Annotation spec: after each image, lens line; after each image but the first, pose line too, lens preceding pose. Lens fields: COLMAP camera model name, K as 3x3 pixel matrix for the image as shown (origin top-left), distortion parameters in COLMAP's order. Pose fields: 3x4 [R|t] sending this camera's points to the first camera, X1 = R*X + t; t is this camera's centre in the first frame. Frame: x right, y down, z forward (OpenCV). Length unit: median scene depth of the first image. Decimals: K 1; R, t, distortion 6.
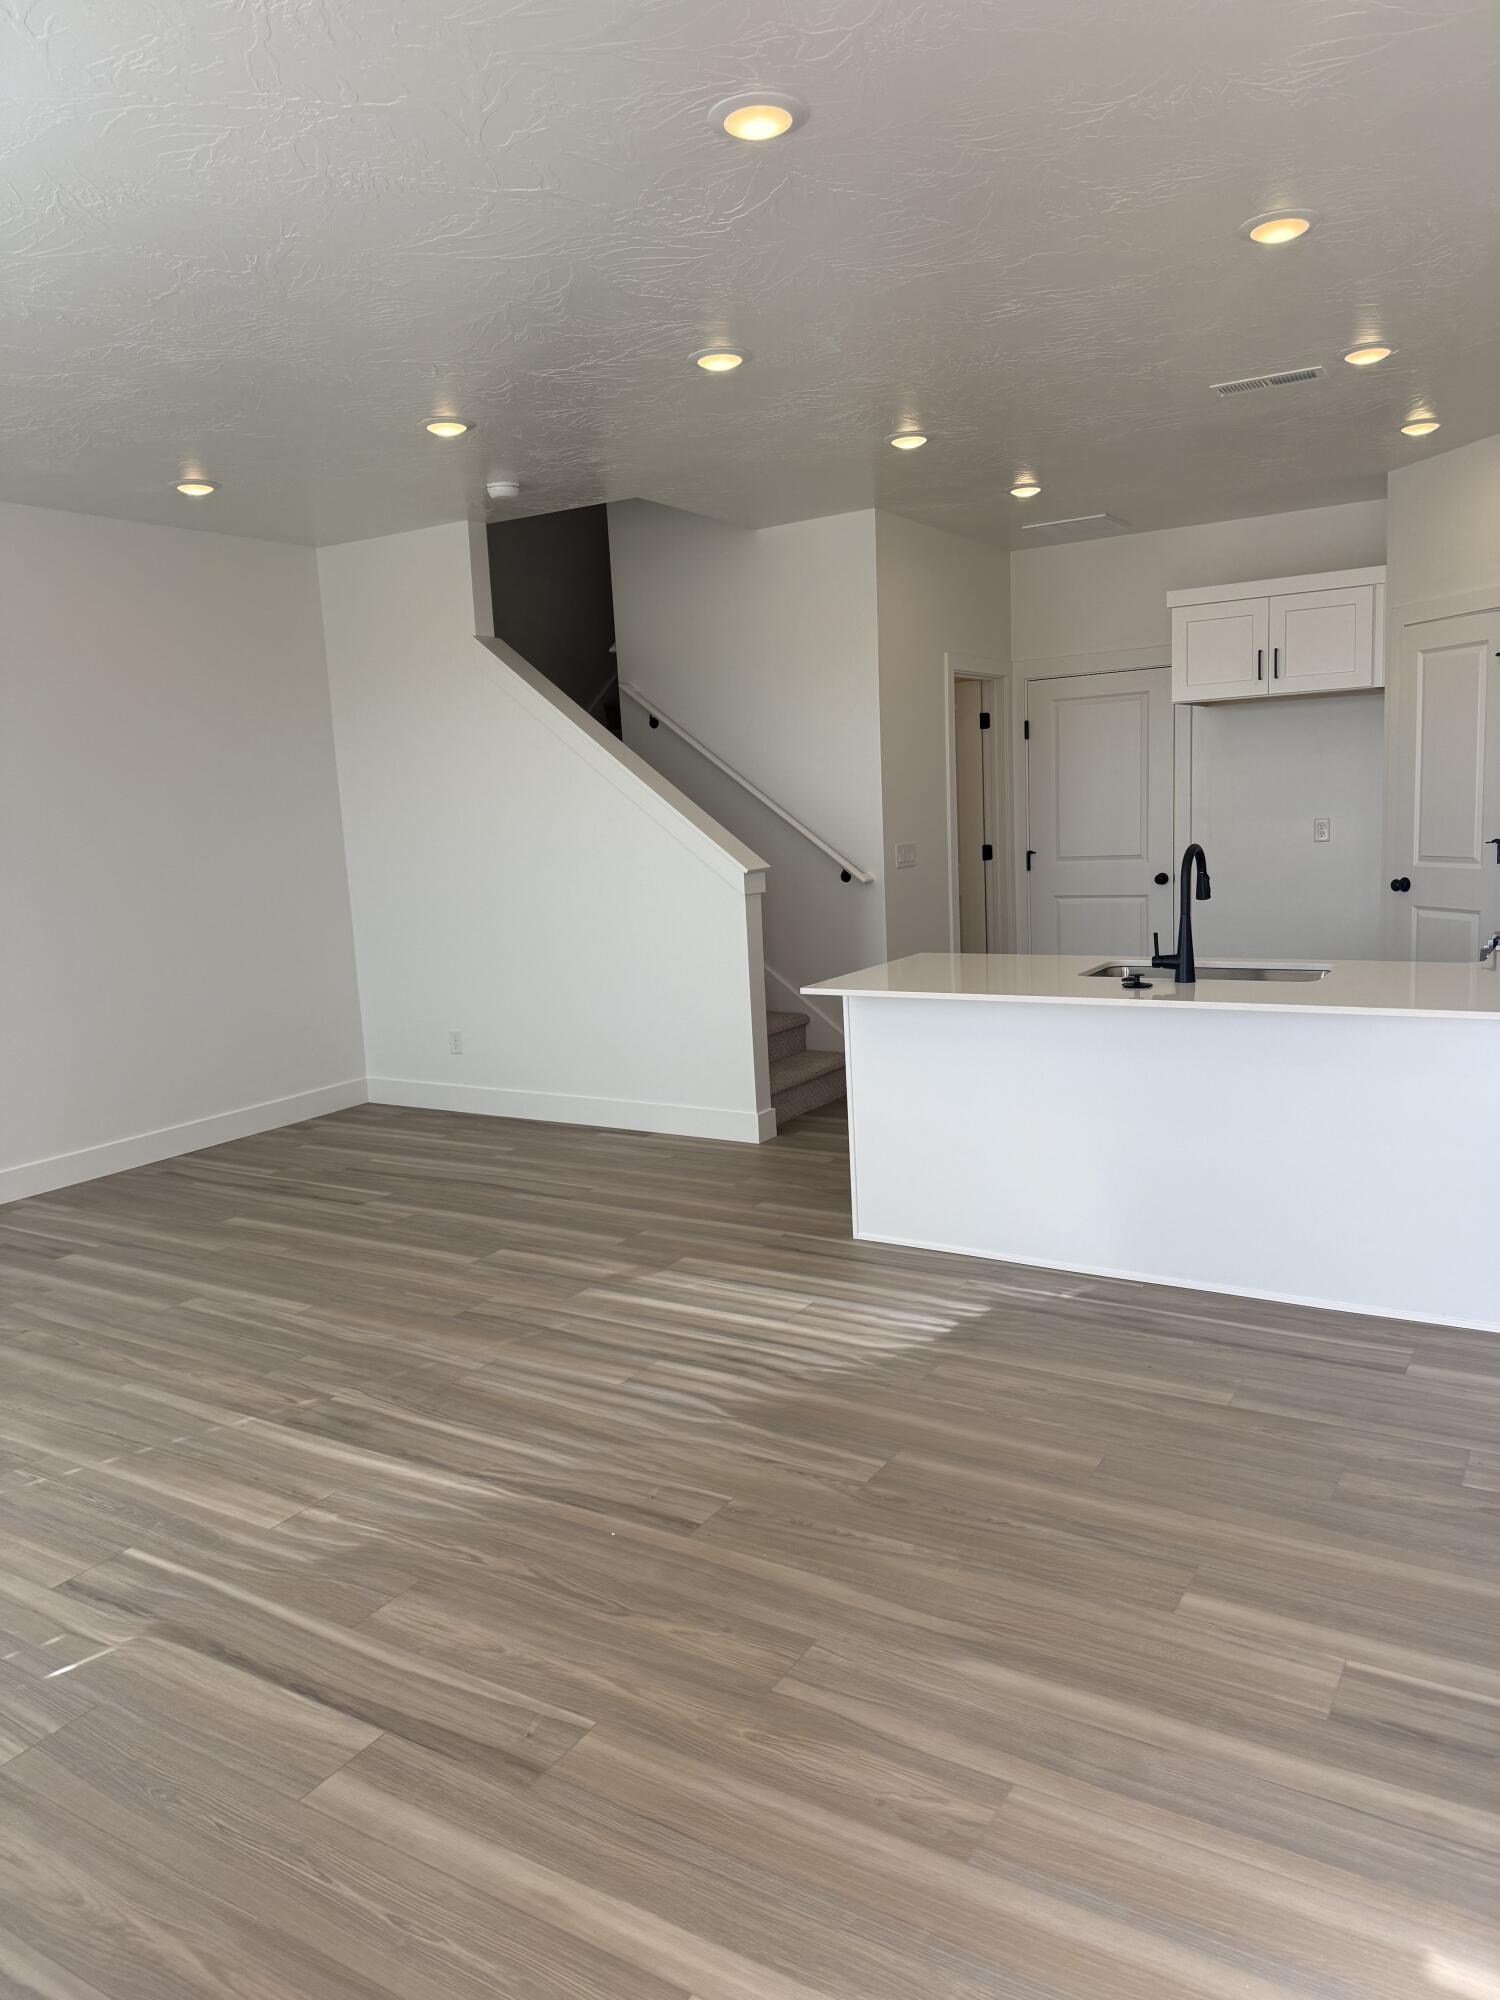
lens RADIAL K [[1387.4, 0, 752.3], [0, 1387.4, 1003.6], [0, 0, 1]] dist [0.002645, 0.000816]
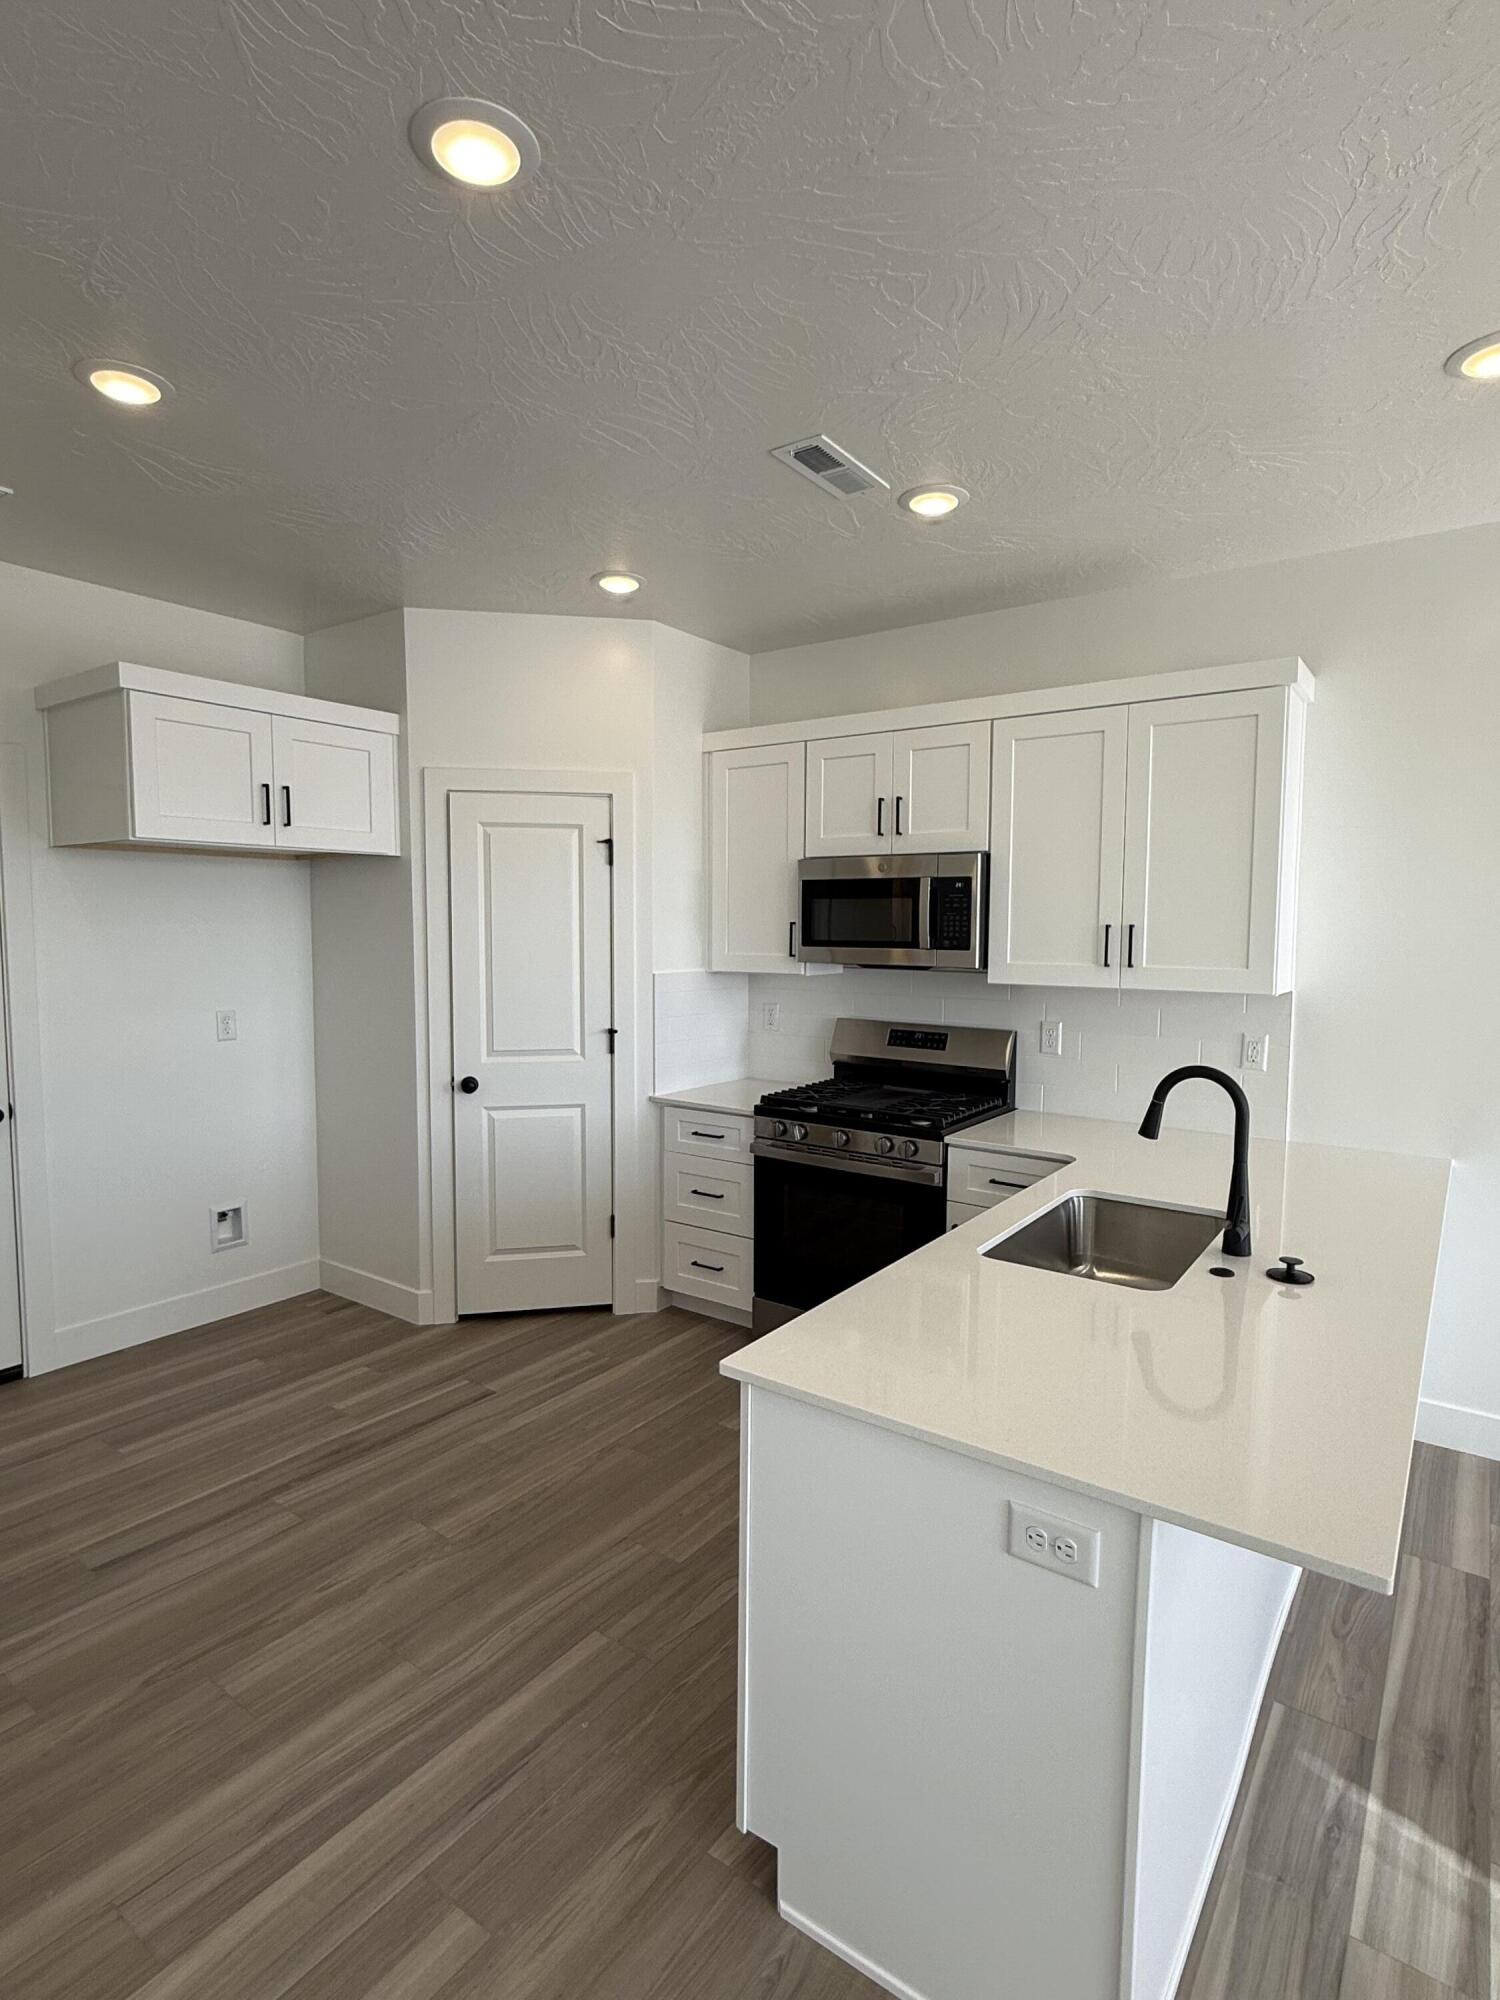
lens RADIAL K [[1030.8, 0, 742.6], [0, 1030.8, 1001.7], [0, 0, 1]] dist [0.000257, 0.000059]
pose [[0.077657, -0.029222, 0.996552, -0.173045], [0.136736, 0.990437, 0.018387, -0.134463], [-0.987559, 0.134837, 0.080910, 0.823253]]
